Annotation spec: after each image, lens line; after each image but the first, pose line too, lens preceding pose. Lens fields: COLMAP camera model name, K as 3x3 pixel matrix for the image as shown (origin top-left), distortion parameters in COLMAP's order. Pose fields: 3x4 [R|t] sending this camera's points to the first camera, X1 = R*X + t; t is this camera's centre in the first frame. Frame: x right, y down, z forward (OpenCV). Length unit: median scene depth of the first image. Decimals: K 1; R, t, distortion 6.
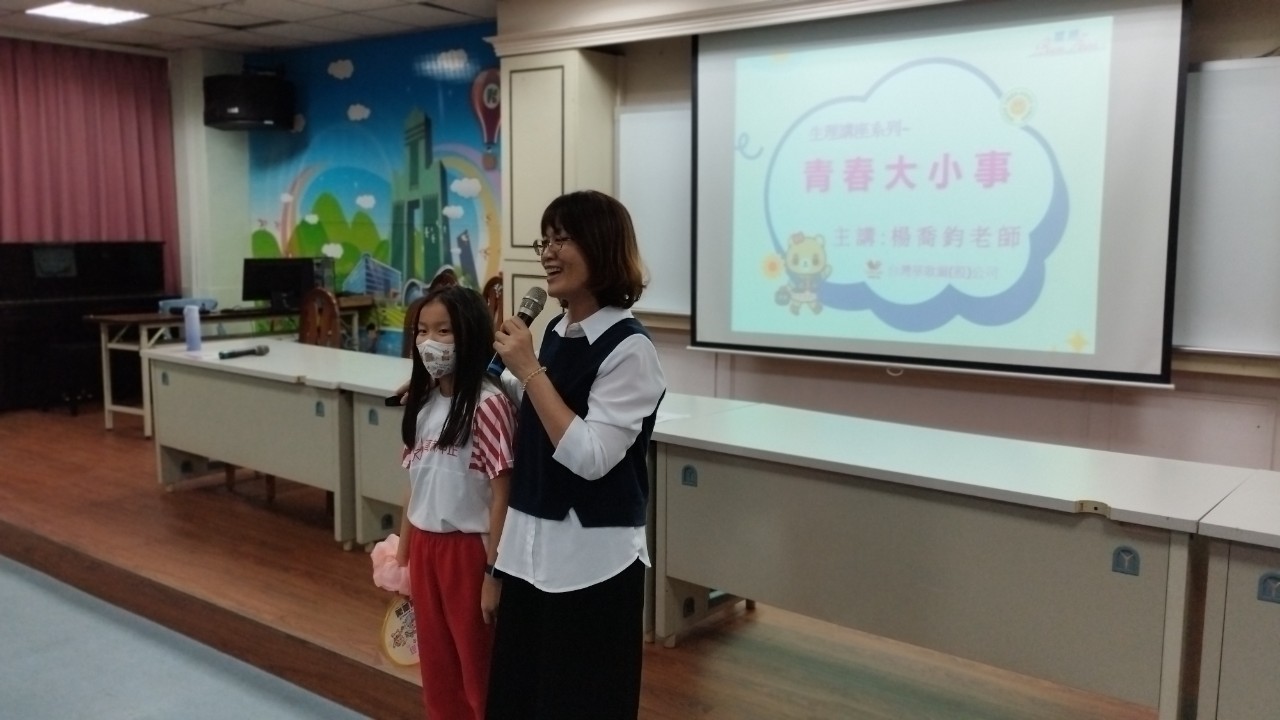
lens RADIAL K [[1062.1, 0, 657.2], [0, 1062.1, 349.8], [0, 0, 1]] dist [0.052030, -0.048101]
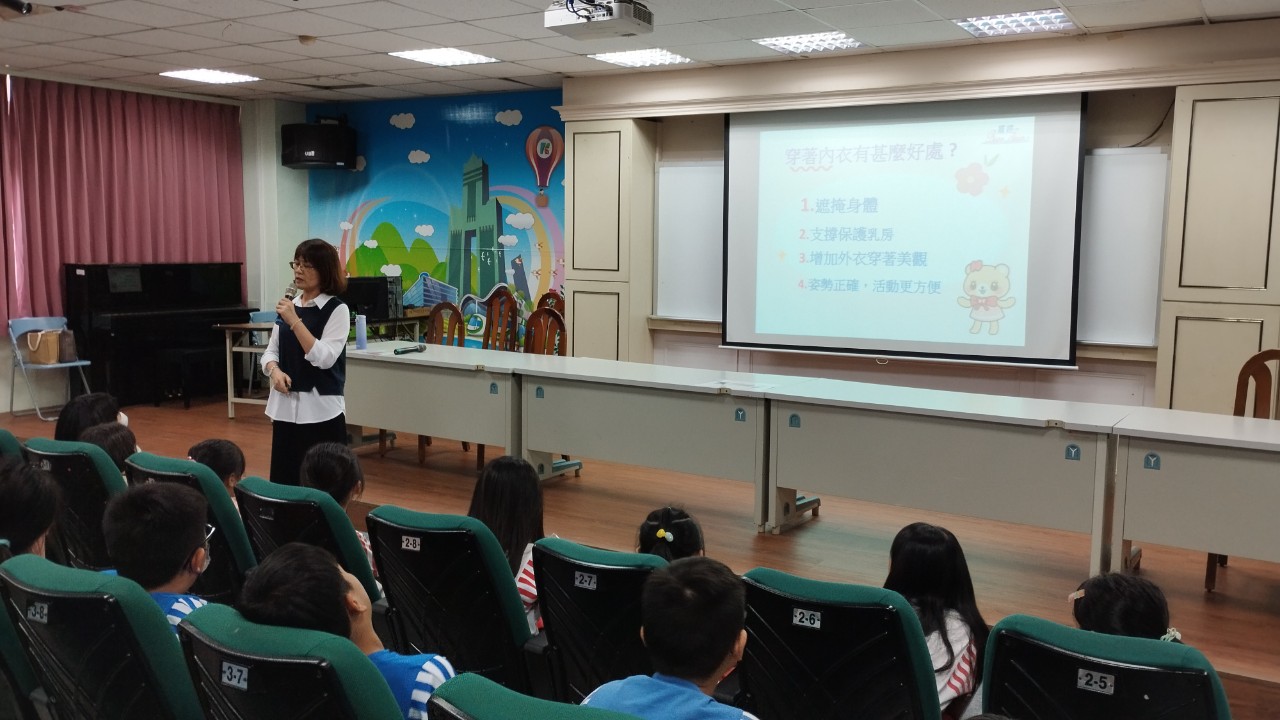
lens RADIAL K [[1062.1, 0, 649.1], [0, 1062.1, 356.5], [0, 0, 1]] dist [0.052030, -0.048101]
pose [[0.994537, -0.006343, 0.104192, -0.197129], [0.007008, 0.999957, -0.006012, 0.017997], [-0.104149, 0.006709, 0.994539, -0.308174]]
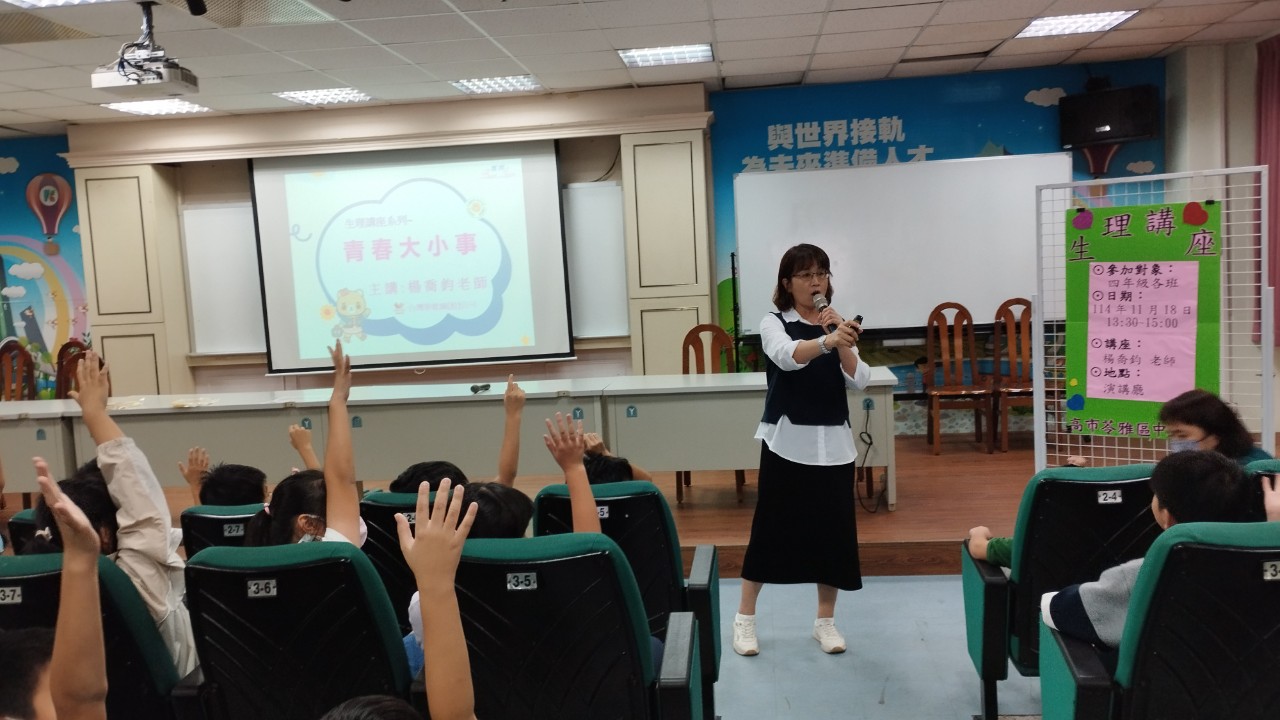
lens RADIAL K [[1062.1, 0, 643.4], [0, 1062.1, 353.5], [0, 0, 1]] dist [0.052030, -0.048101]
pose [[0.849454, -0.097427, 0.518590, -0.278675], [0.121432, 0.992522, -0.012441, 0.048230], [-0.513500, 0.073542, 0.854933, -0.472023]]
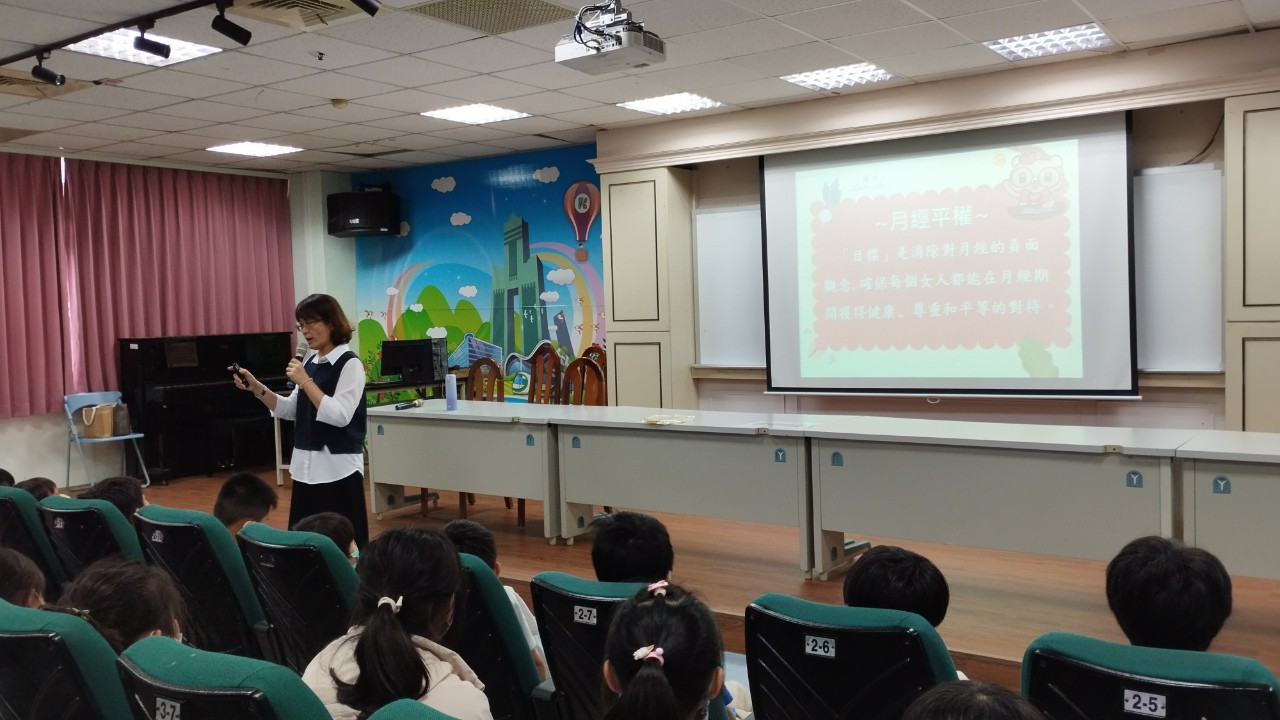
lens RADIAL K [[1062.1, 0, 651.3], [0, 1062.1, 355.5], [0, 0, 1]] dist [0.052030, -0.048101]
pose [[0.998066, -0.040579, 0.047097, -0.168104], [0.043862, 0.996518, -0.070906, 0.038746], [-0.044056, 0.072834, 0.996371, -0.282143]]
